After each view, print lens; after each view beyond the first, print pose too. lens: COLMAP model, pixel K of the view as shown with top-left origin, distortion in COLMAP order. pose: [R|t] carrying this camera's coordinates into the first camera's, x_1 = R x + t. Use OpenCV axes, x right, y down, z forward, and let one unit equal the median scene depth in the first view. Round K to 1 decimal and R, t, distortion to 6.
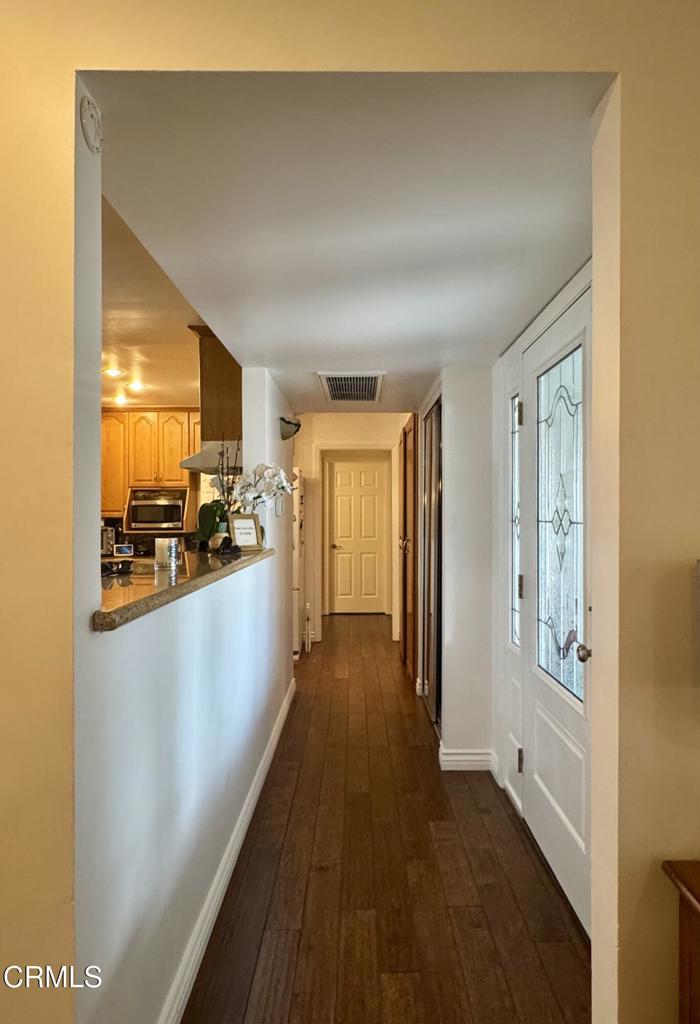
lens RADIAL K [[625.6, 0, 366.5], [0, 625.6, 510.7], [0, 0, 1]] dist [0.002862, 0.000336]
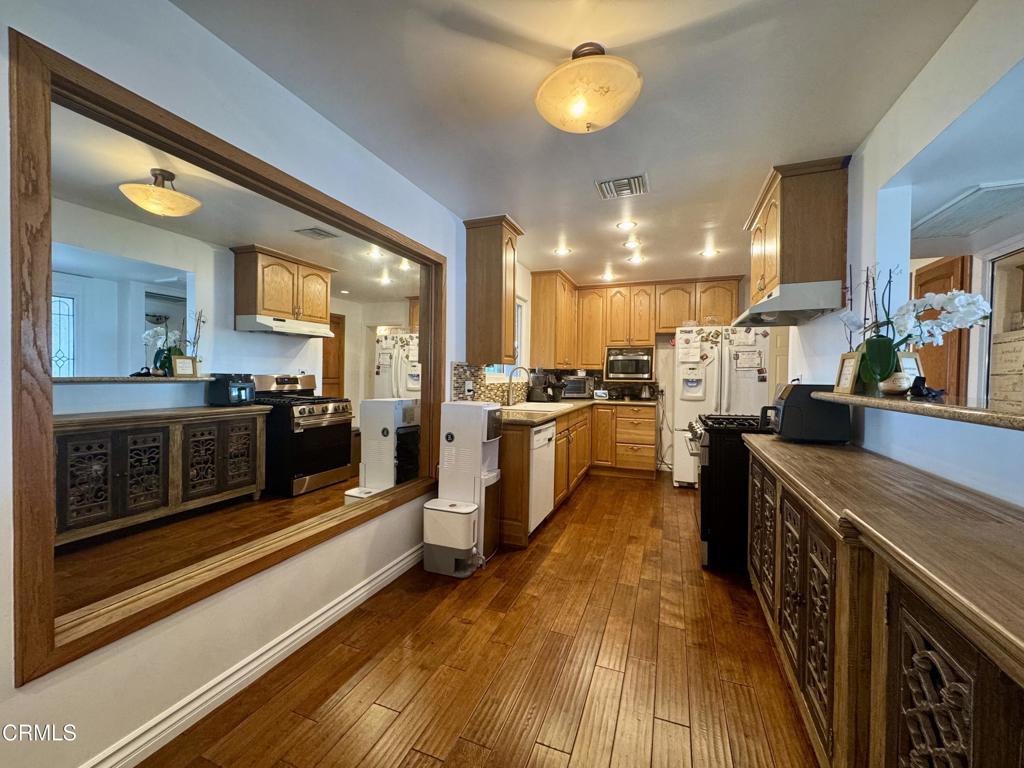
lens RADIAL K [[409.3, 0, 511.3], [0, 409.3, 382.5], [0, 0, 1]] dist [-0.002678, 0.000220]
pose [[0.925641, 0.020213, -0.377862, -0.379353], [-0.012379, 0.999655, 0.023150, 0.032598], [0.378199, -0.016752, 0.925573, 0.218859]]
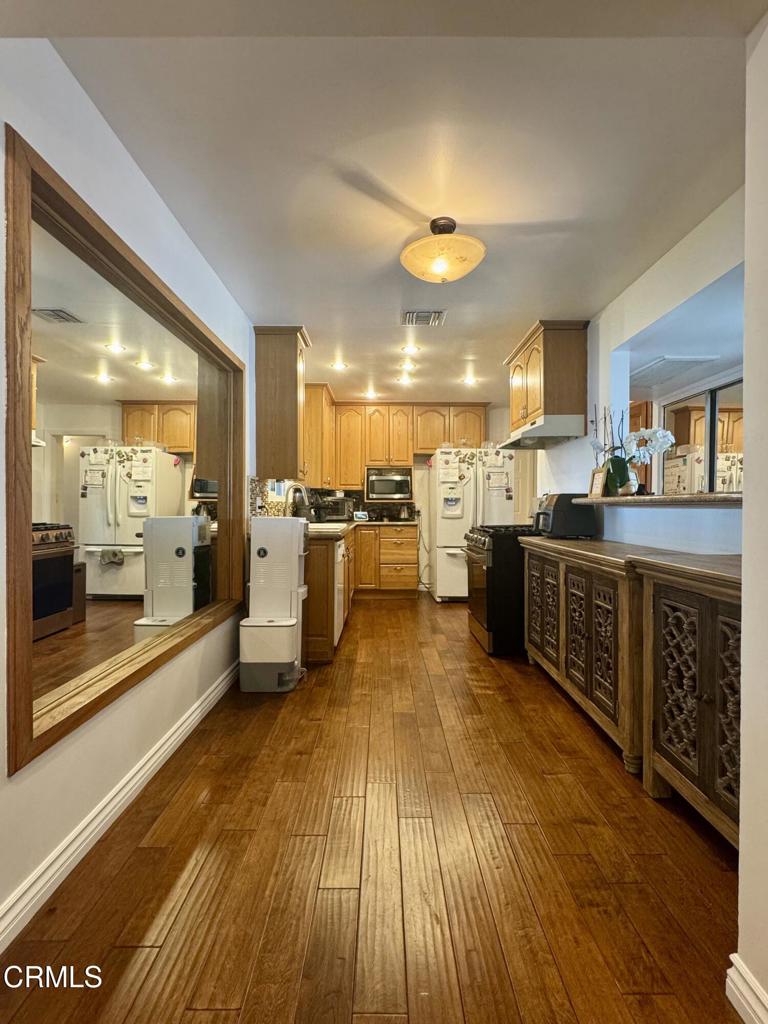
lens RADIAL K [[488.2, 0, 384.0], [0, 488.2, 512.0], [0, 0, 1]] dist [-0.018730, 0.000153]
pose [[0.999921, 0.004449, -0.011772, -0.524045], [-0.004261, 0.999864, 0.015917, 0.061947], [0.011841, -0.015866, 0.999804, 0.032248]]
